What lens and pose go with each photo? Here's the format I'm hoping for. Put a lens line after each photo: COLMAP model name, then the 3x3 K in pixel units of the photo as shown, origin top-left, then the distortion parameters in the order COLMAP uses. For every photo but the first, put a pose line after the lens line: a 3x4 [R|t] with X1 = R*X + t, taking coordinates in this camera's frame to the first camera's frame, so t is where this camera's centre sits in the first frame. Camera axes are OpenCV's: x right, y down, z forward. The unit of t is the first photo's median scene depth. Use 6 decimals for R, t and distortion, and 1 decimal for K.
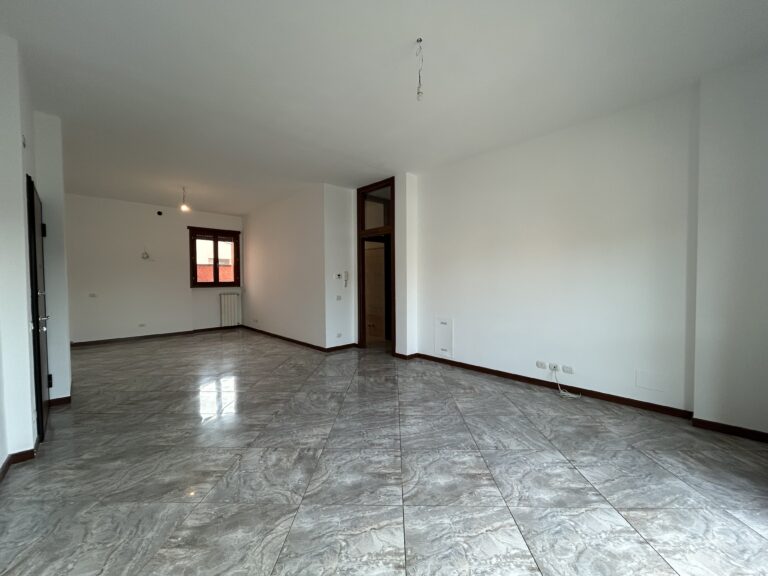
lens RADIAL K [[308.8, 0, 384.0], [0, 308.8, 288.0], [0, 0, 1]] dist [-0.002309, 0.000371]
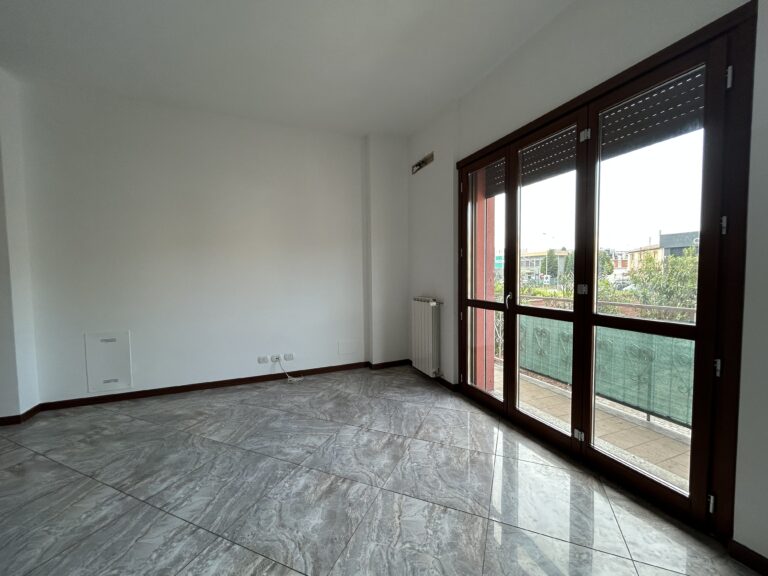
lens RADIAL K [[308.8, 0, 384.0], [0, 308.8, 288.0], [0, 0, 1]] dist [-0.002309, 0.000371]
pose [[0.364753, -0.044477, 0.930042, -0.409270], [0.034157, 0.998825, 0.034371, 0.002736], [-0.930478, 0.019230, 0.365843, 0.467511]]
